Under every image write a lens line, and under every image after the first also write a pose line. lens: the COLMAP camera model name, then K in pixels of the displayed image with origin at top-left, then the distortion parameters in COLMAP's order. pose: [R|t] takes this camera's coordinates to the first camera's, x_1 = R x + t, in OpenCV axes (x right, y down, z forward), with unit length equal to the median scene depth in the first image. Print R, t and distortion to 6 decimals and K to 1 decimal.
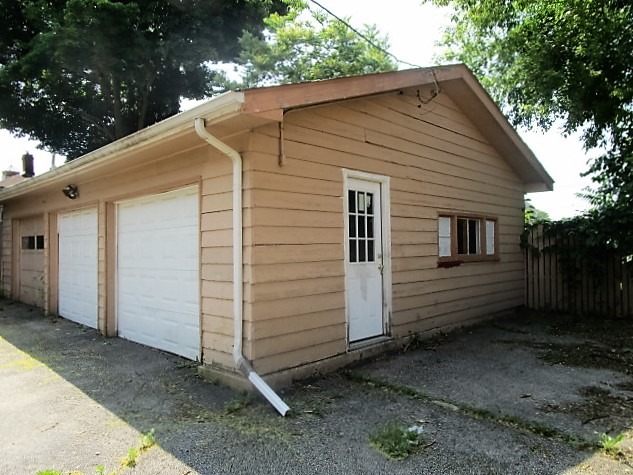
lens RADIAL K [[450.4, 0, 313.3], [0, 450.4, 240.9], [0, 0, 1]] dist [-0.024996, 0.001725]
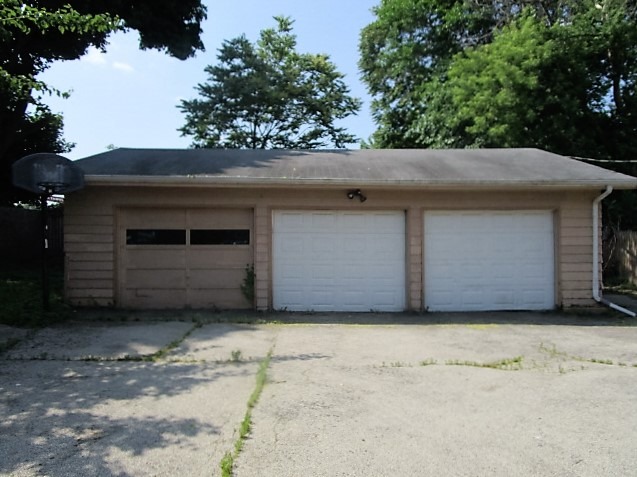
lens RADIAL K [[453.2, 0, 315.2], [0, 453.2, 242.0], [0, 0, 1]] dist [-0.024996, 0.001725]
pose [[0.709456, 0.009480, 0.704686, -1.463253], [-0.020037, 0.999777, 0.006723, 0.002999], [-0.704465, -0.018890, 0.709488, 0.251891]]
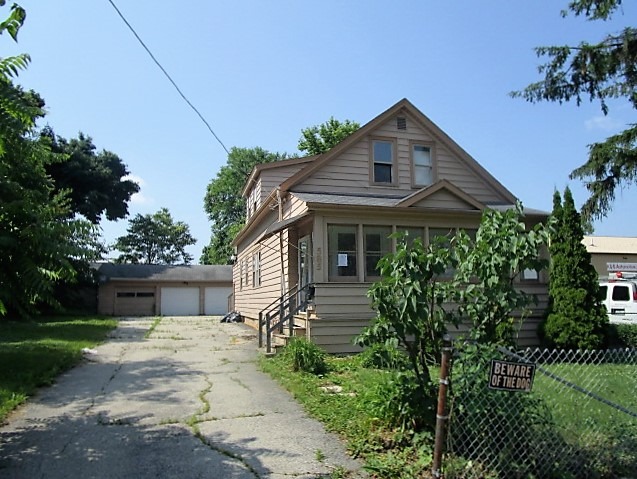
lens RADIAL K [[453.2, 0, 315.2], [0, 453.2, 243.0], [0, 0, 1]] dist [-0.024996, 0.001725]
pose [[0.496704, 0.115444, 0.860208, -3.728410], [-0.006530, 0.991583, -0.129305, 0.058357], [-0.867895, 0.058609, 0.493277, -2.243502]]
